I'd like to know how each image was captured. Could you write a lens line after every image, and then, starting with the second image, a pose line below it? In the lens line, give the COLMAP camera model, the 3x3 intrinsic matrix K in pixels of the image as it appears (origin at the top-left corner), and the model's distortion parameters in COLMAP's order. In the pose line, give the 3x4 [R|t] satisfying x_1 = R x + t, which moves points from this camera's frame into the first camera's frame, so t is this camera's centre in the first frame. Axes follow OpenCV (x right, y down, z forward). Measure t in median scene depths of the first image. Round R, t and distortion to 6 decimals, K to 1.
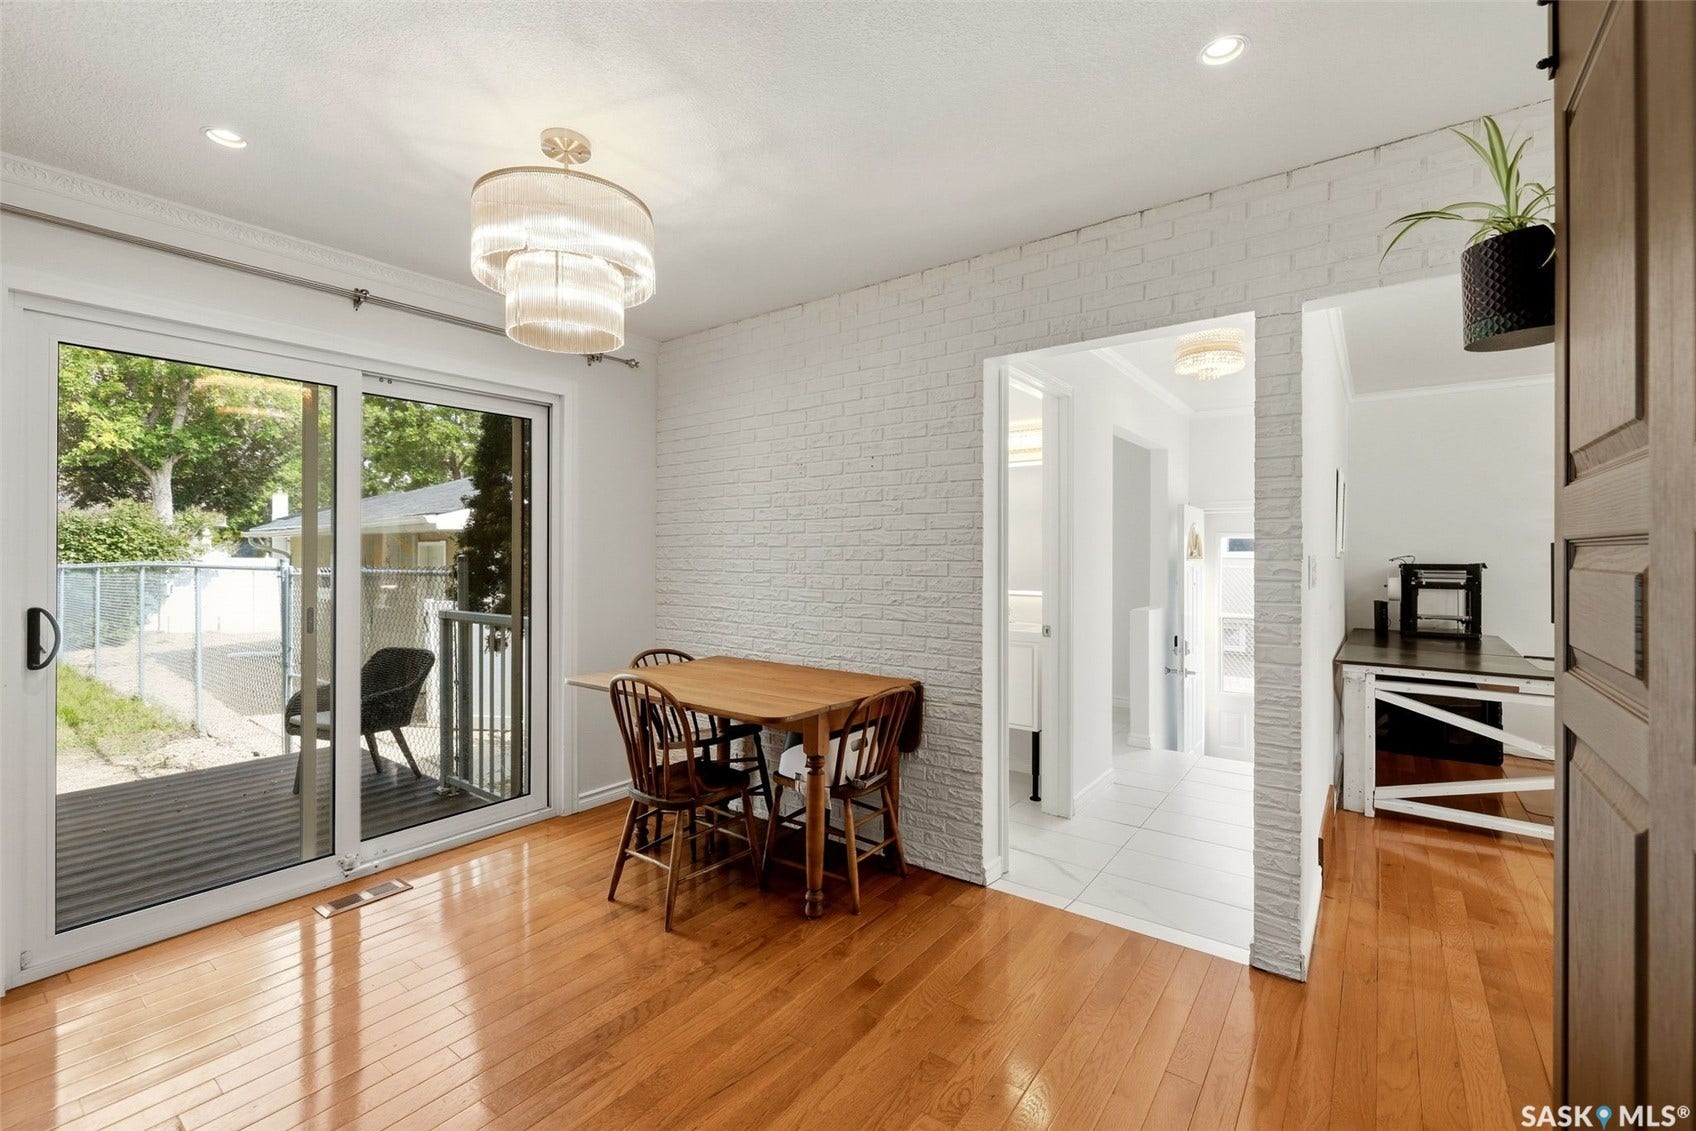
lens RADIAL K [[712.5, 0, 846.6], [0, 712.5, 550.4], [0, 0, 1]] dist [-0.001404, -0.000027]
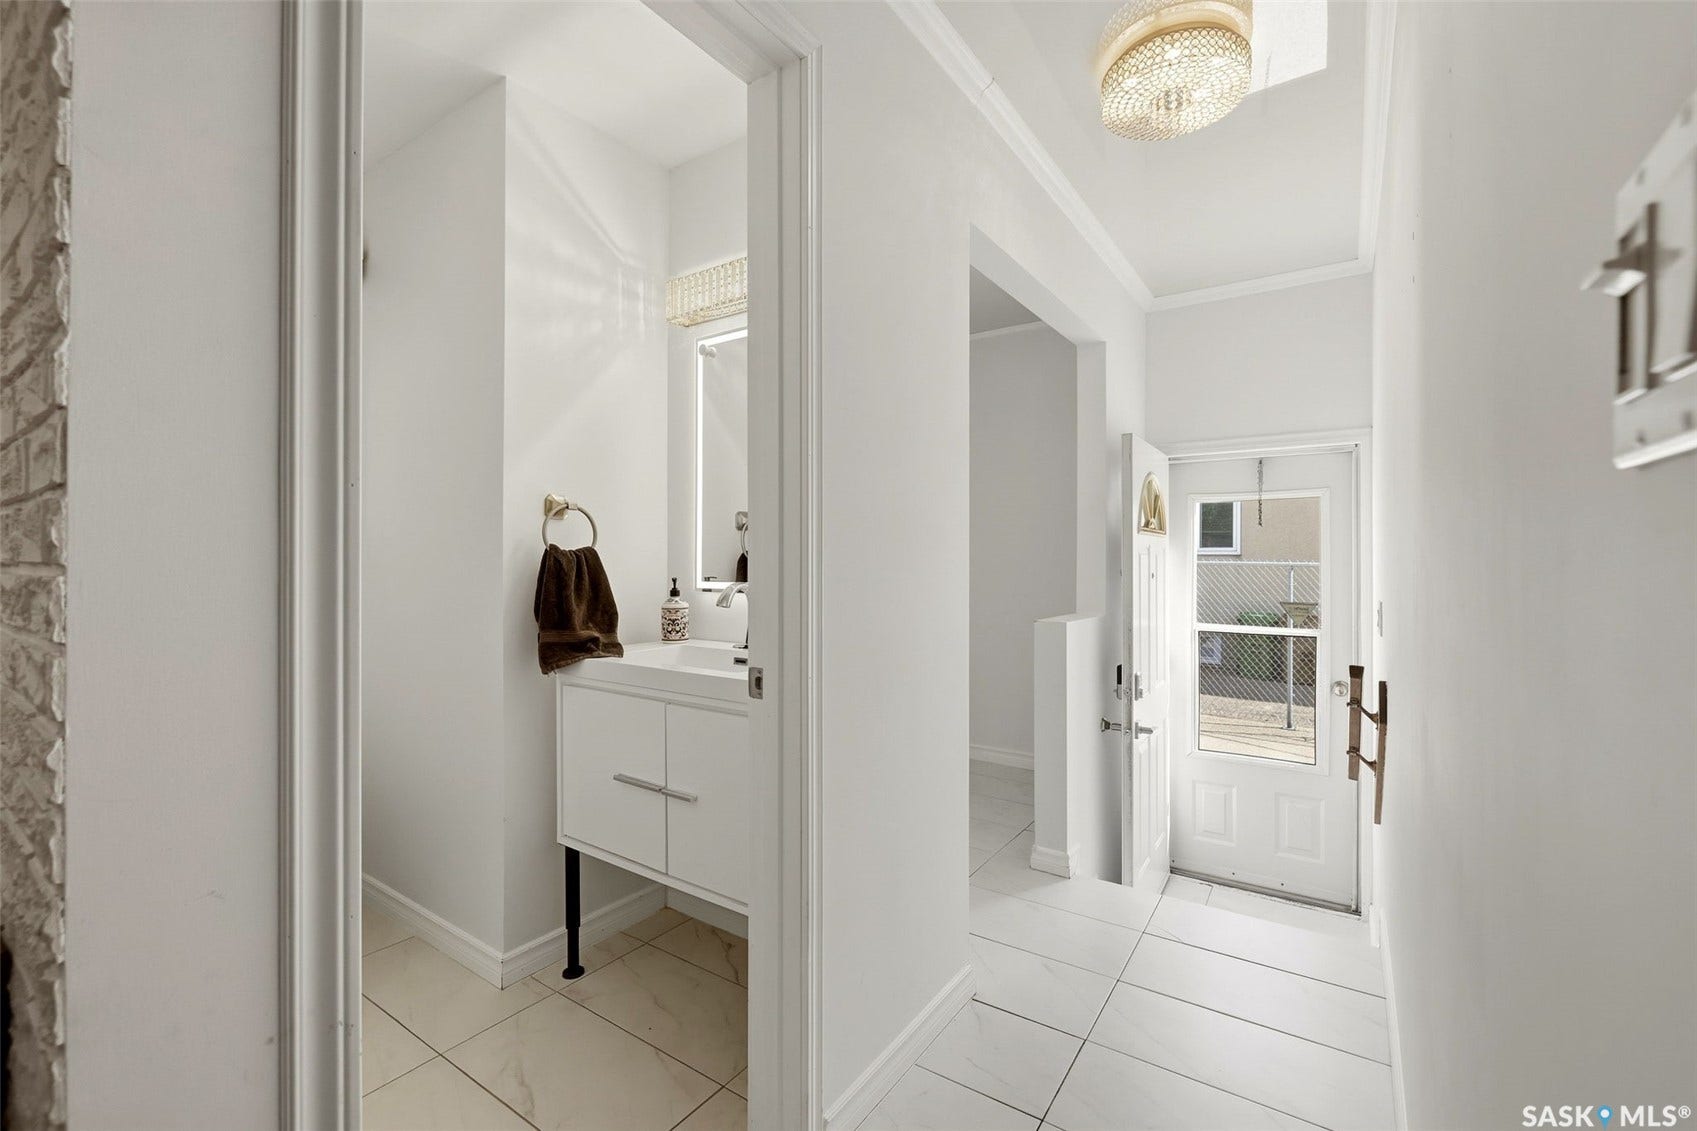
lens RADIAL K [[734.9, 0, 848.1], [0, 734.9, 553.7], [0, 0, 1]] dist [-0.000978, -0.000717]
pose [[0.999060, -0.000763, 0.043333, 0.290105], [0.000699, 0.999999, 0.001500, 0.038882], [-0.043334, -0.001468, 0.999060, 0.555660]]
